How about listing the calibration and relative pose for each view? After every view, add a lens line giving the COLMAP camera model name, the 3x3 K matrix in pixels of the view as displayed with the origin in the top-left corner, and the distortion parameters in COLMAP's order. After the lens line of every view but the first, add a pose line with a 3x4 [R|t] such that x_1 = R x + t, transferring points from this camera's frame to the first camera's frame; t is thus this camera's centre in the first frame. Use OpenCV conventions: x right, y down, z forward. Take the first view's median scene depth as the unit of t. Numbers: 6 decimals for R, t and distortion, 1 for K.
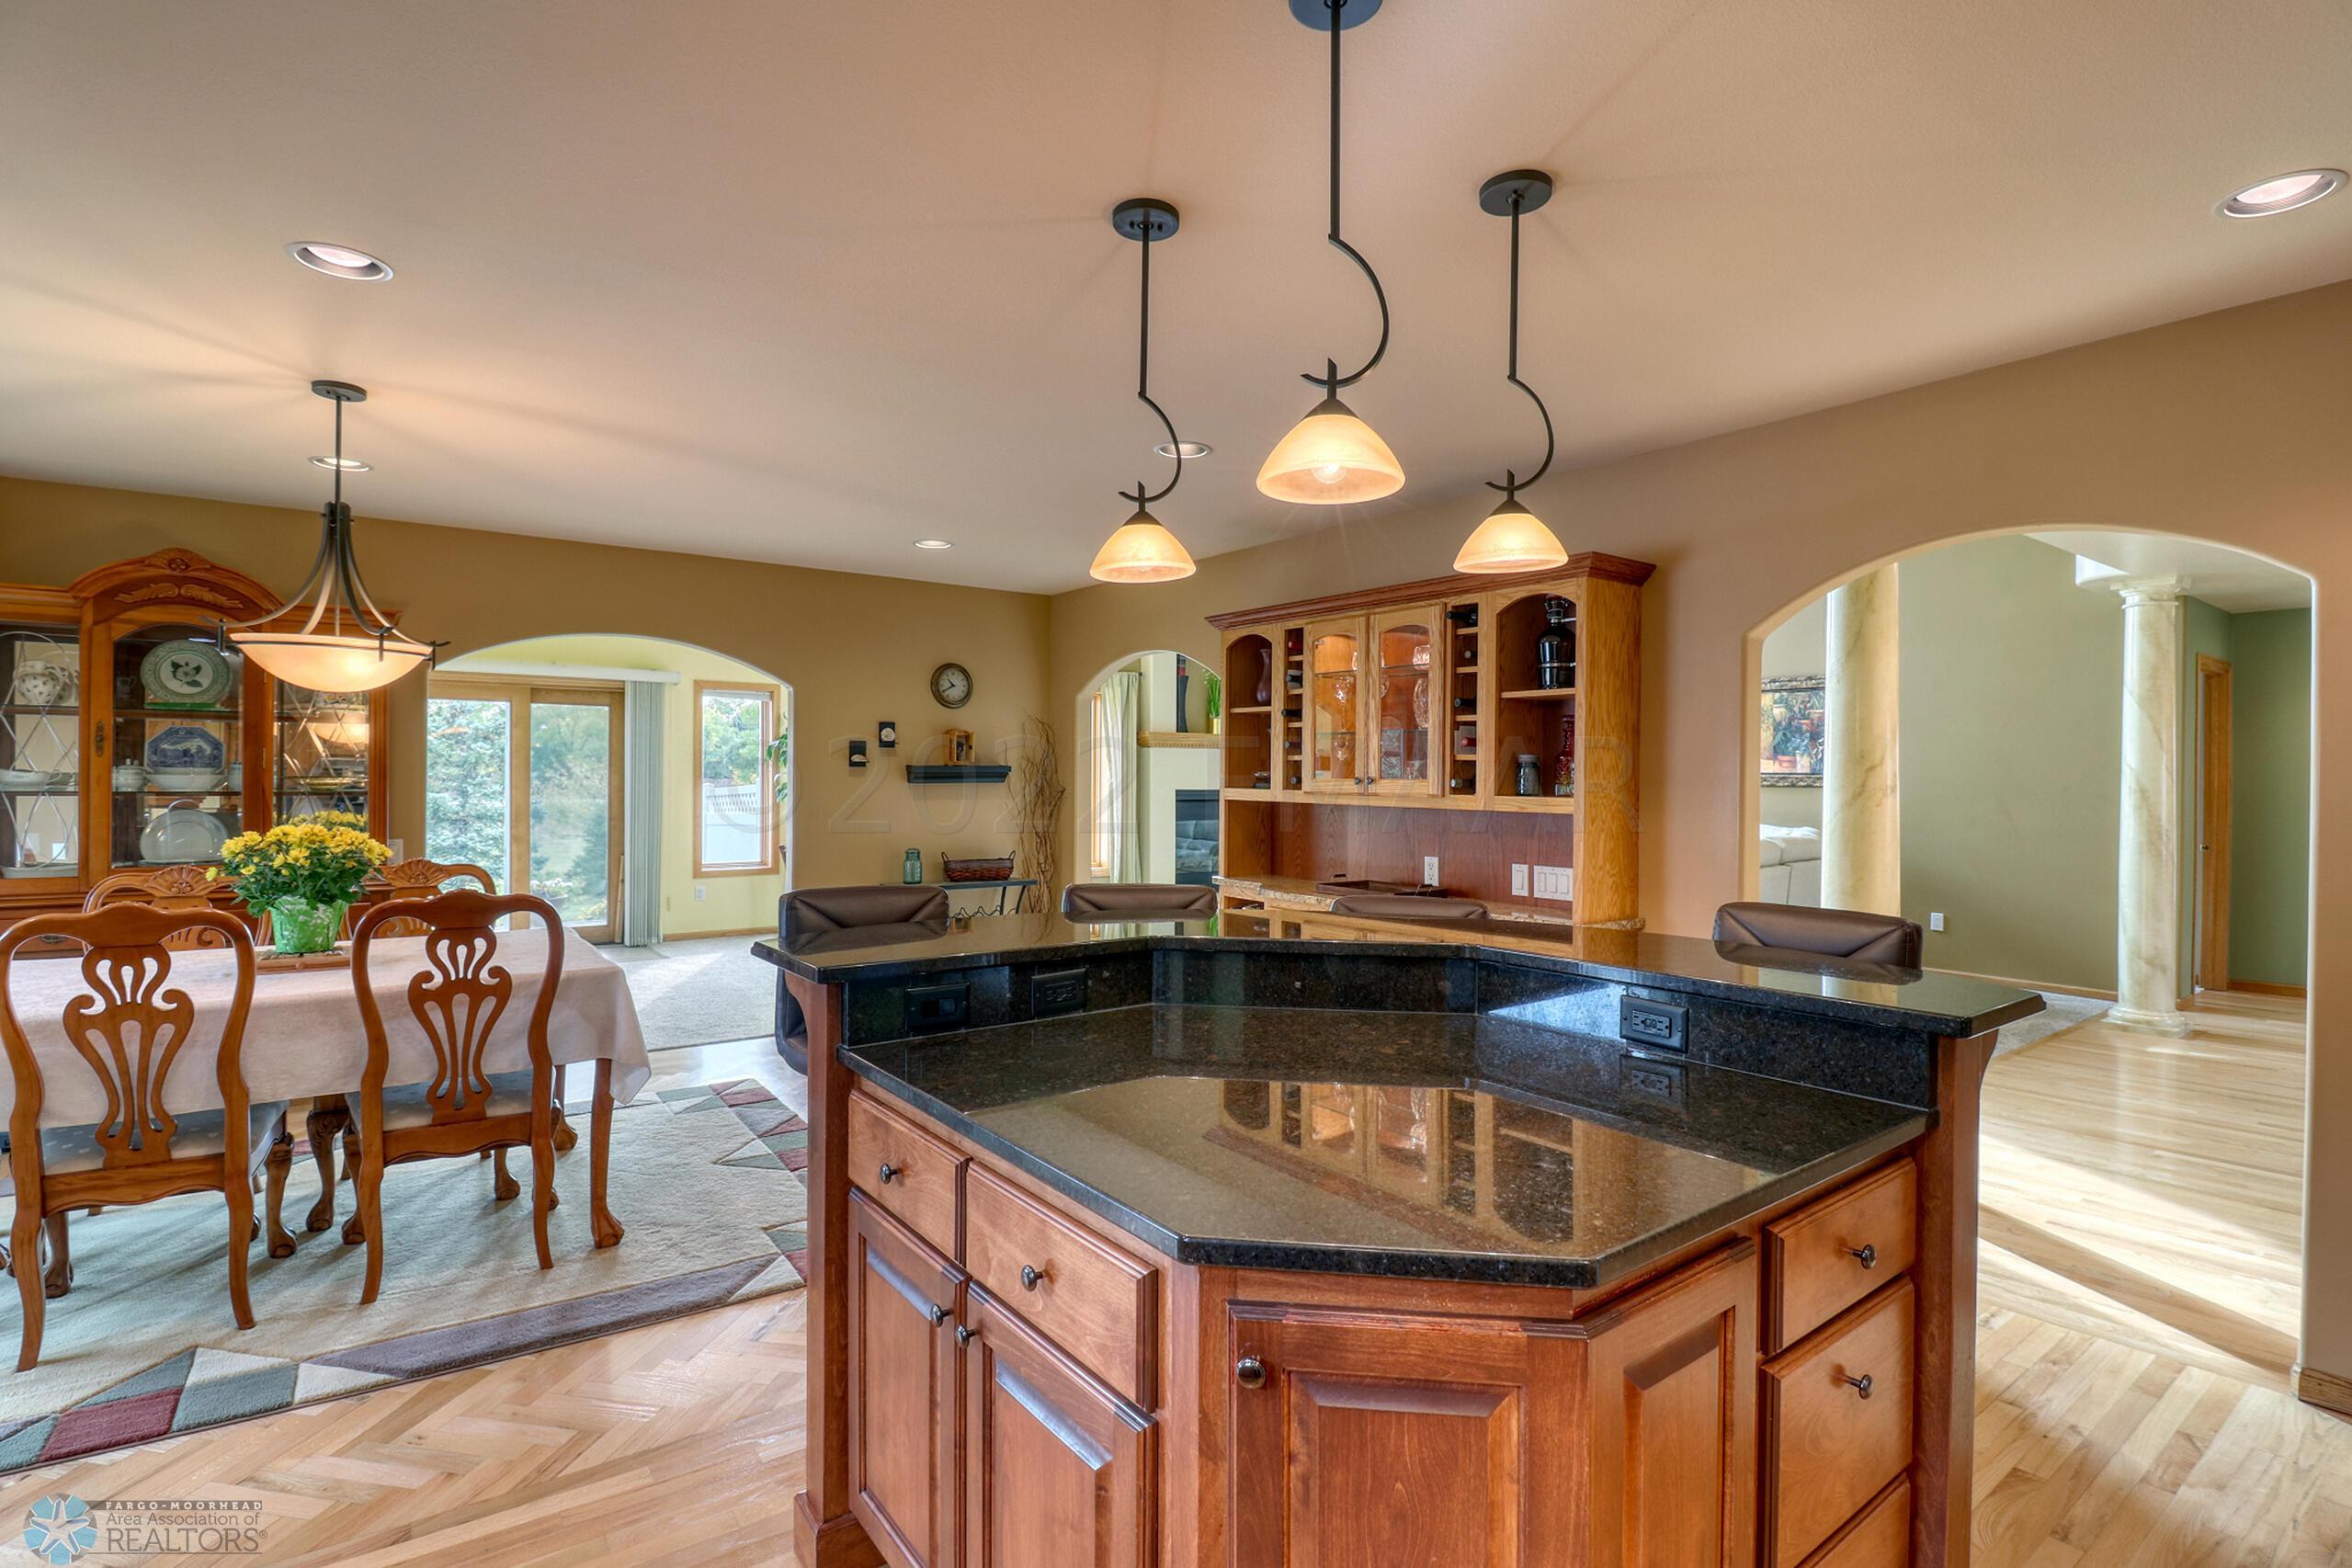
lens RADIAL K [[1126.0, 0, 1176.0], [0, 1126.0, 784.0], [0, 0, 1]] dist [-0.001013, -0.000049]
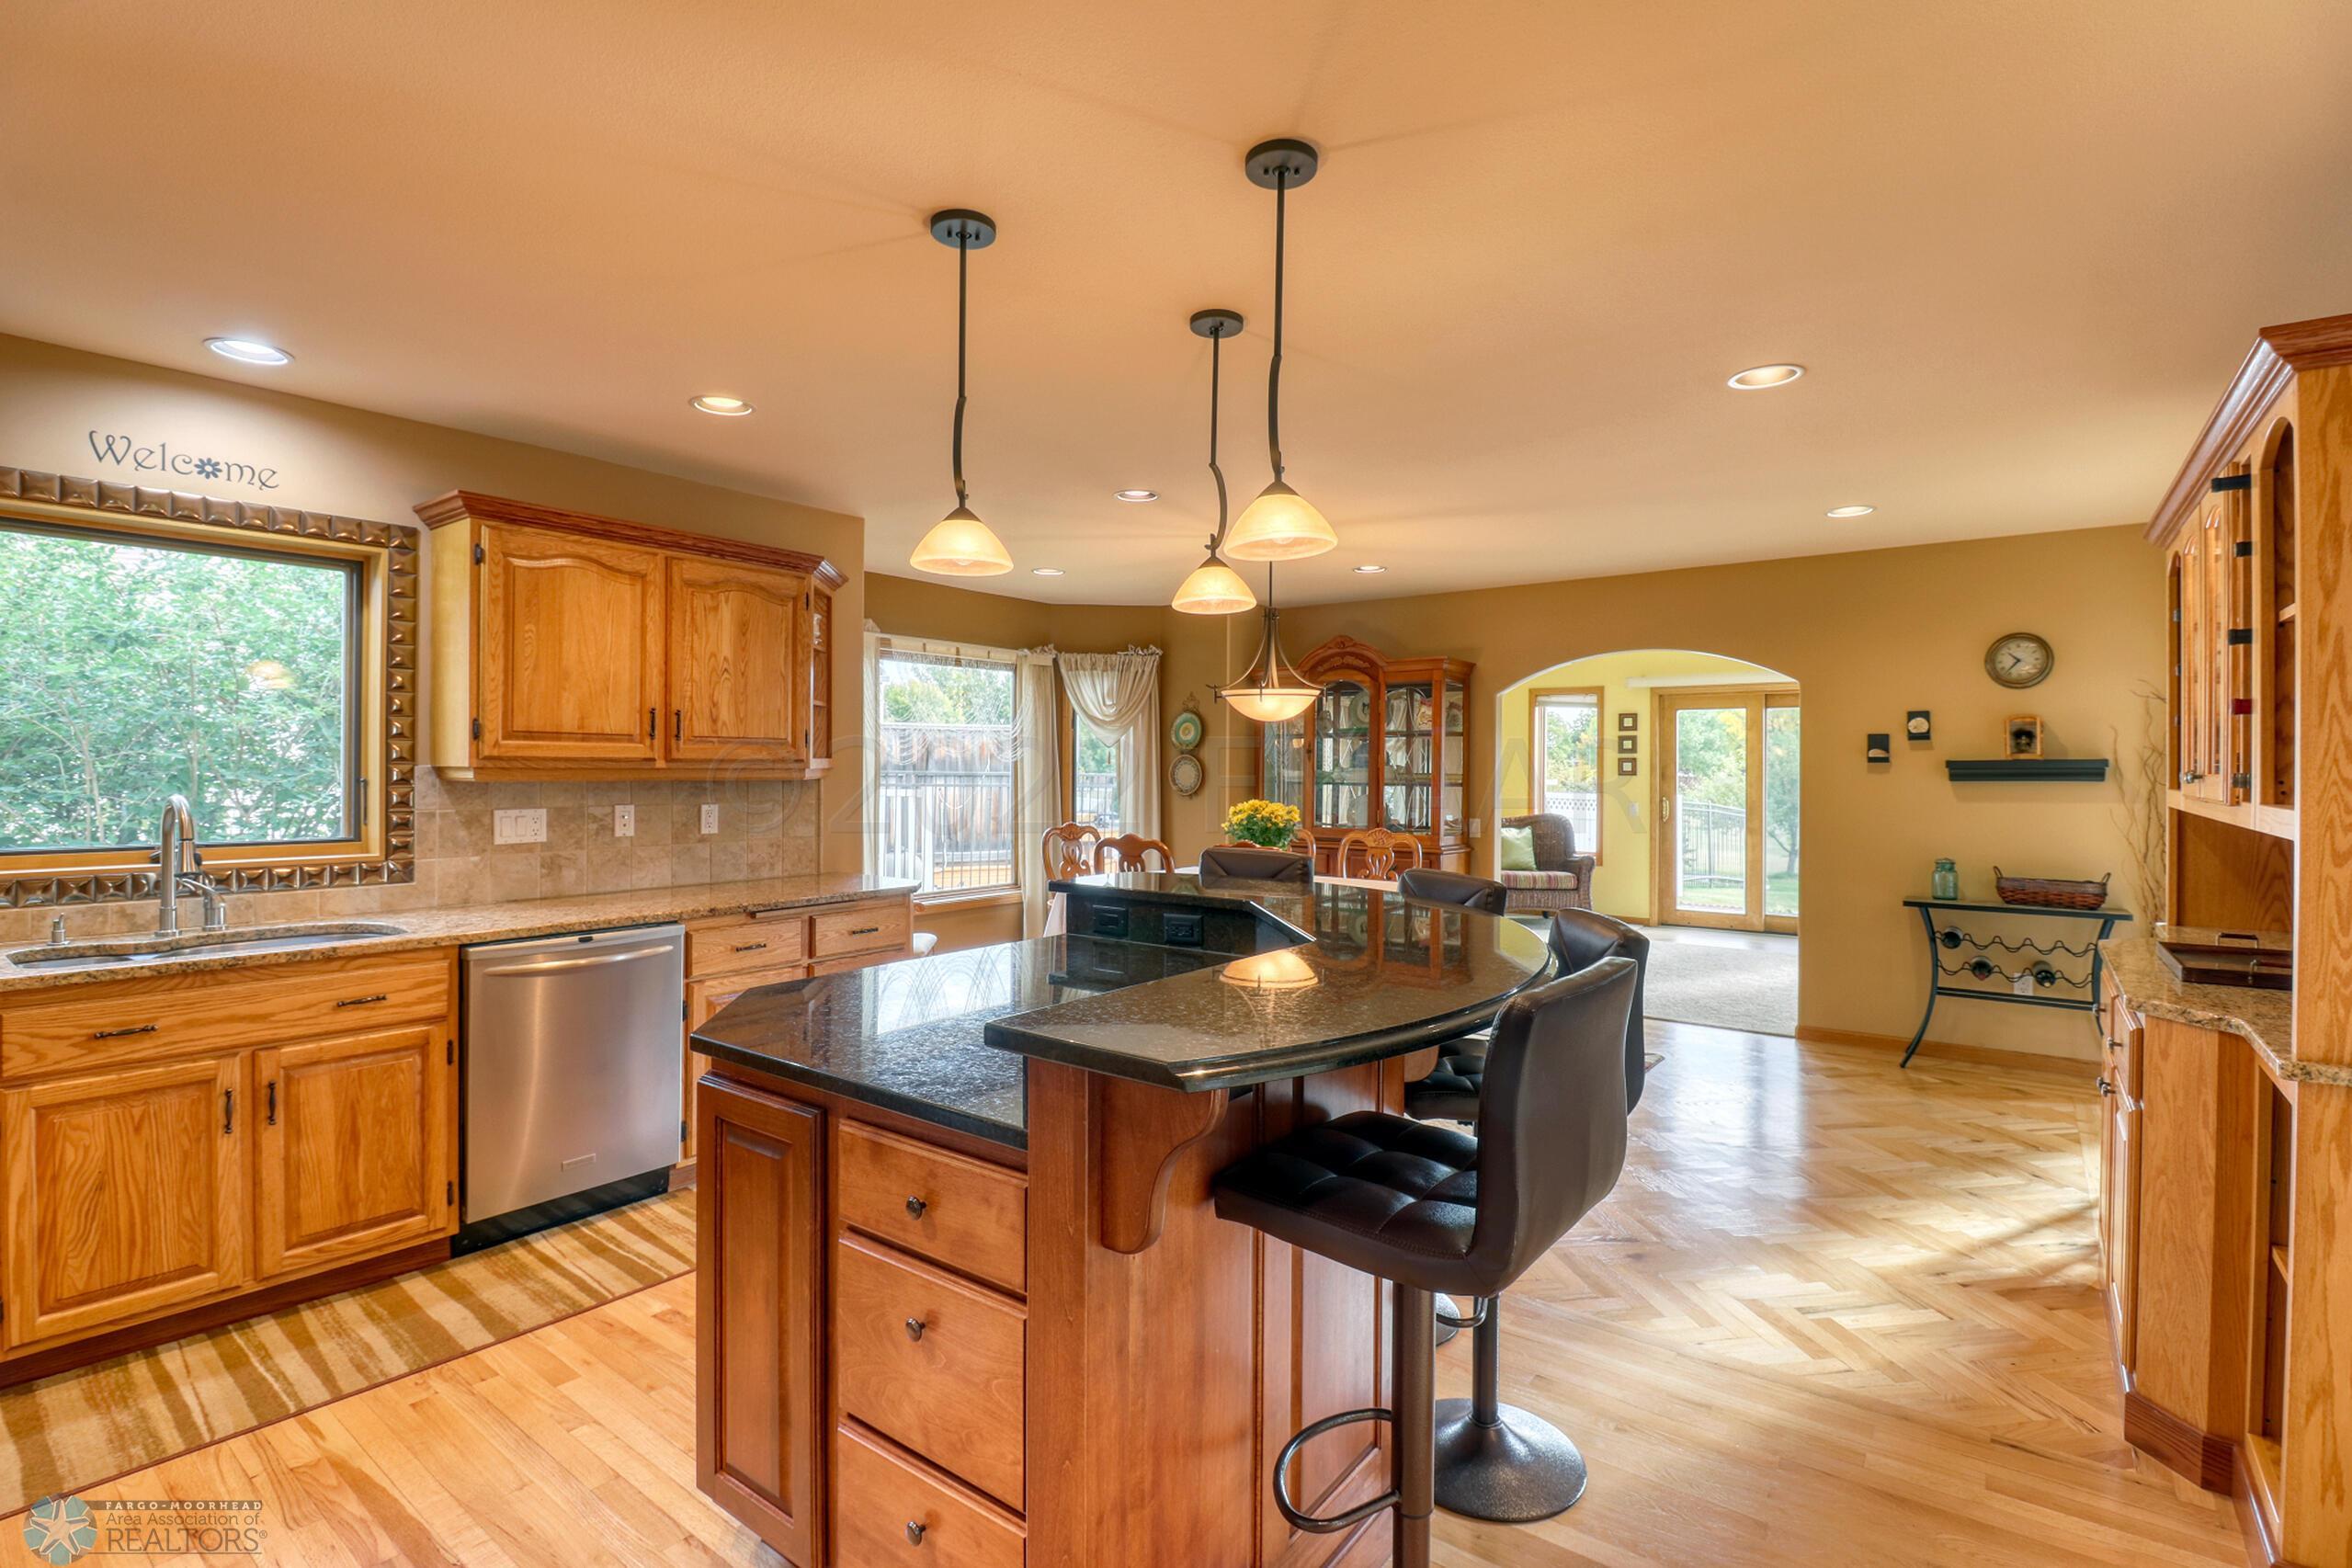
lens RADIAL K [[1105.3, 0, 1189.9], [0, 1105.3, 774.8], [0, 0, 1]] dist [-0.001536, -0.000204]
pose [[0.285561, -0.000801, -0.958360, 0.544538], [-0.007902, 0.999964, -0.003190, 0.001916], [0.958328, 0.008484, 0.285544, 0.295938]]
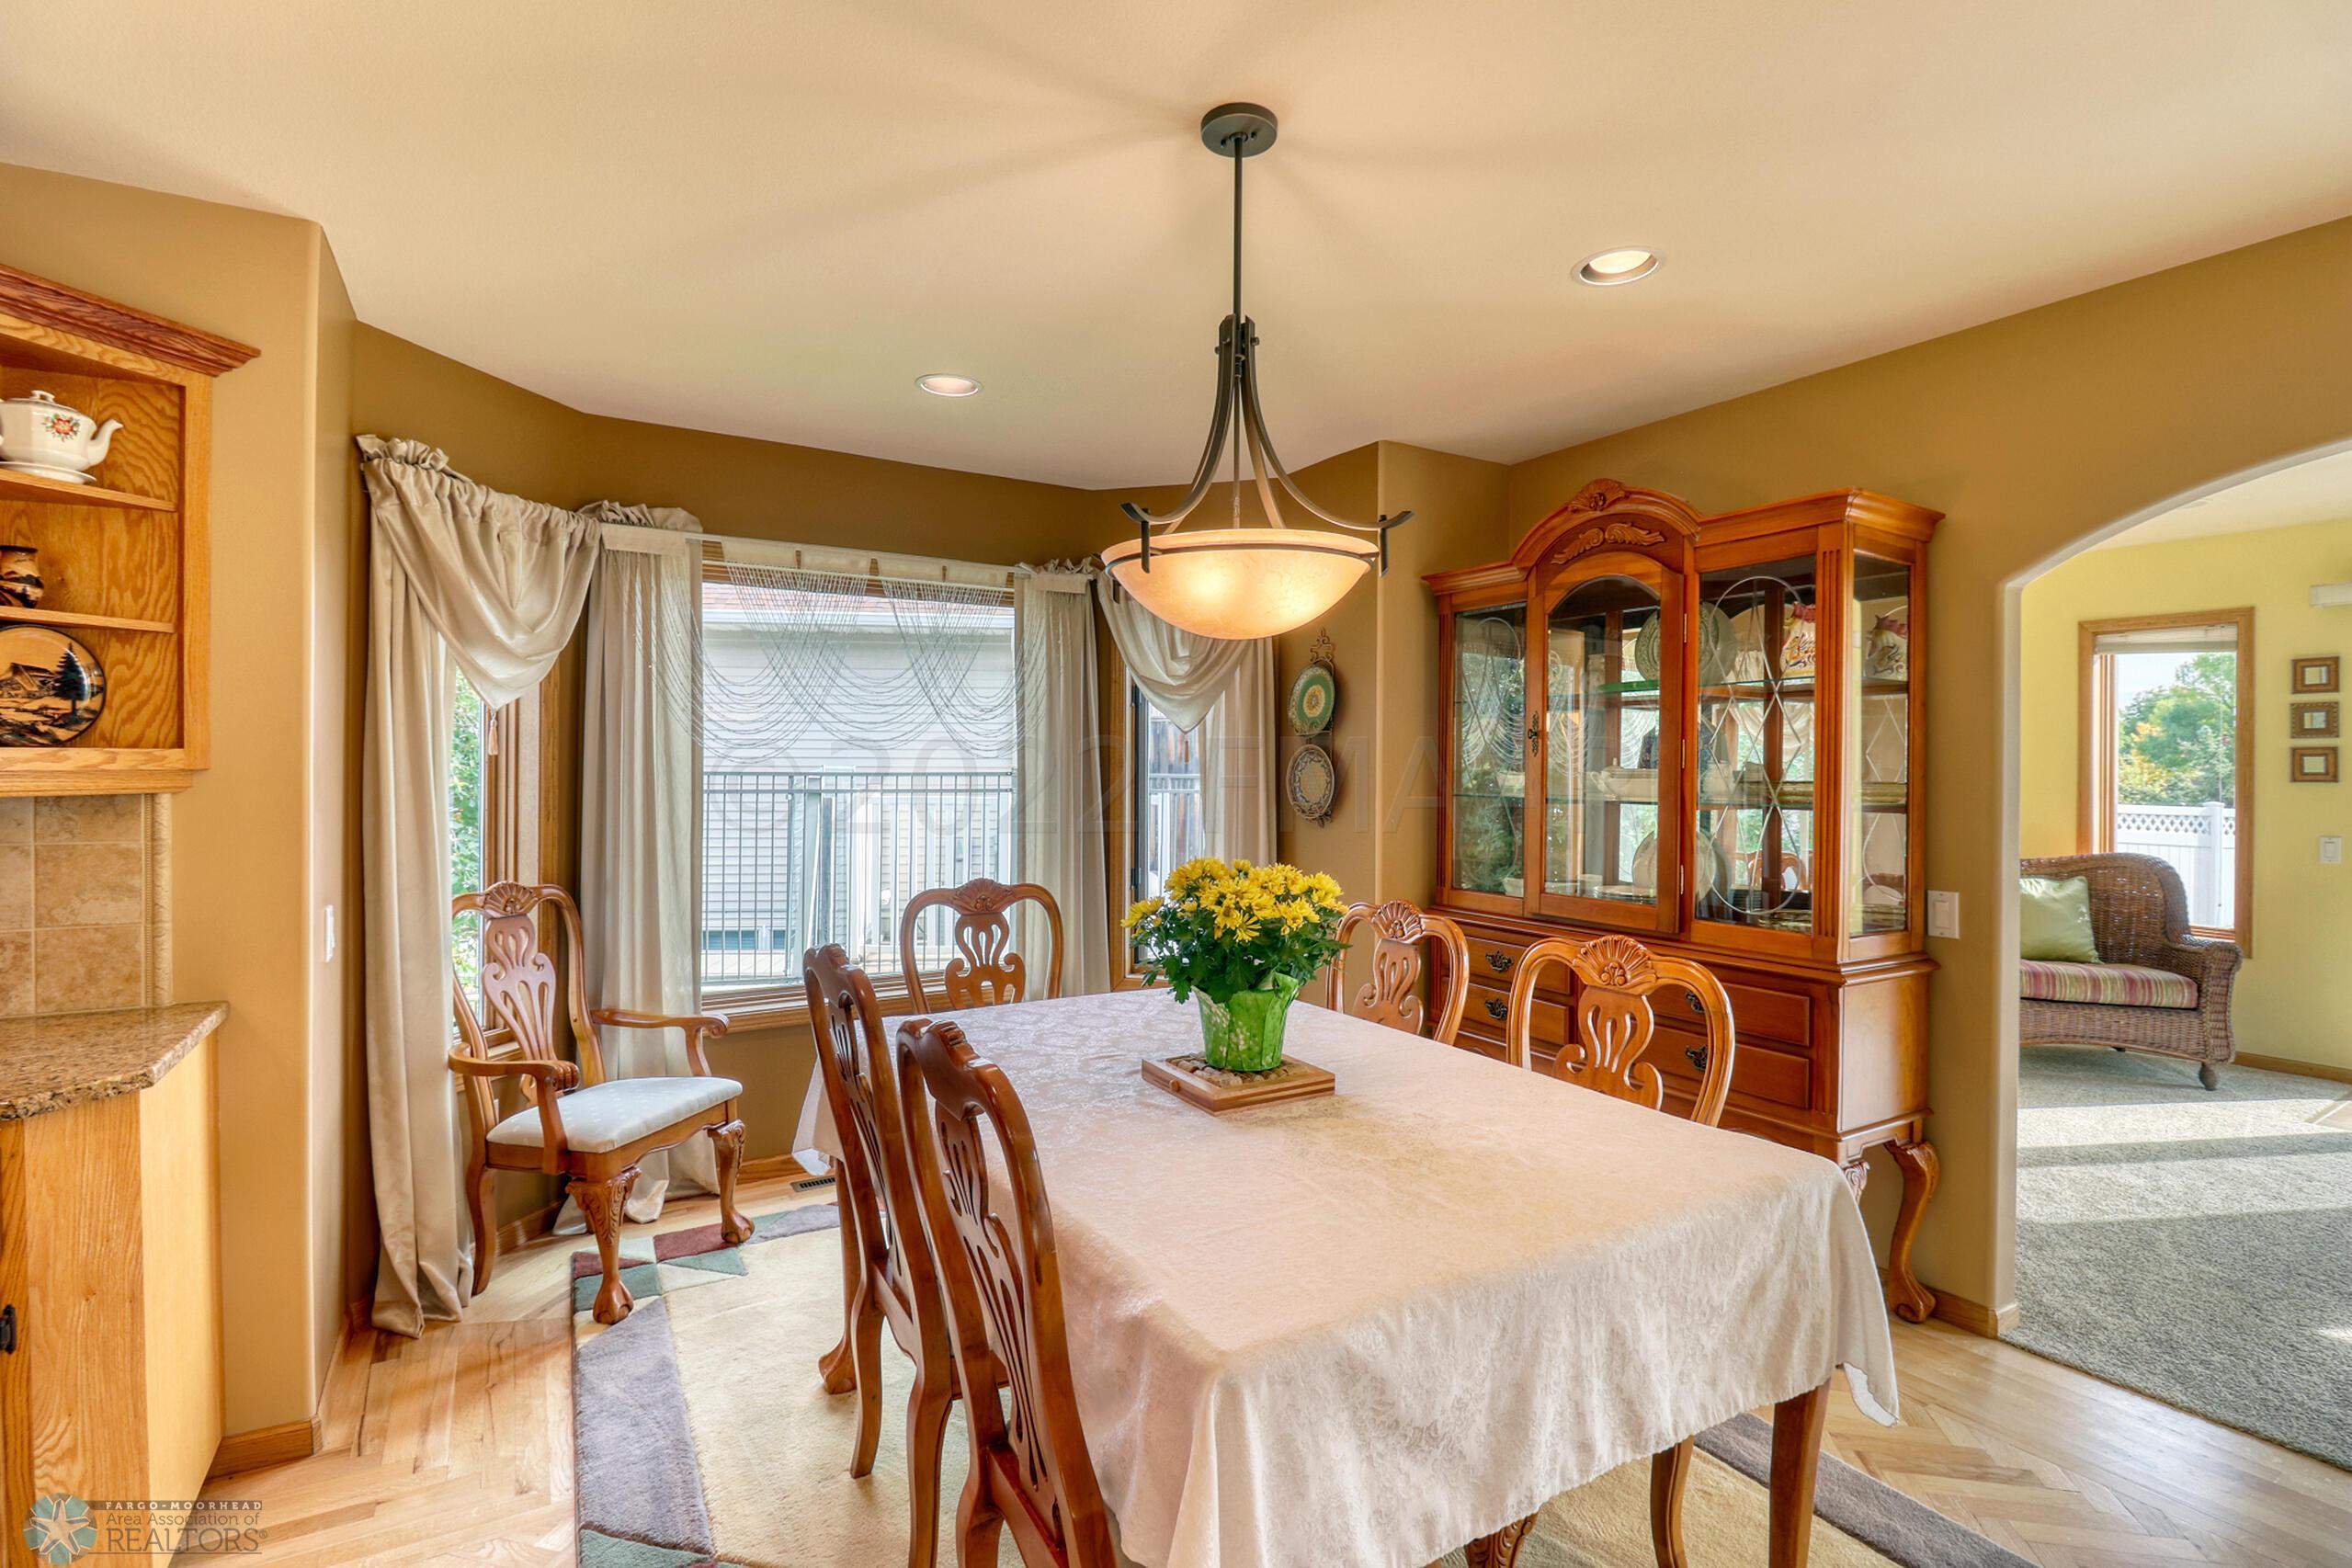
lens RADIAL K [[1078.1, 0, 1183.1], [0, 1078.1, 769.1], [0, 0, 1]] dist [0.001486, -0.013265]
pose [[-0.094837, -0.007039, -0.995468, -0.121743], [-0.009030, 0.999940, -0.006210, -0.006287], [0.995452, 0.008400, -0.094894, 0.715022]]
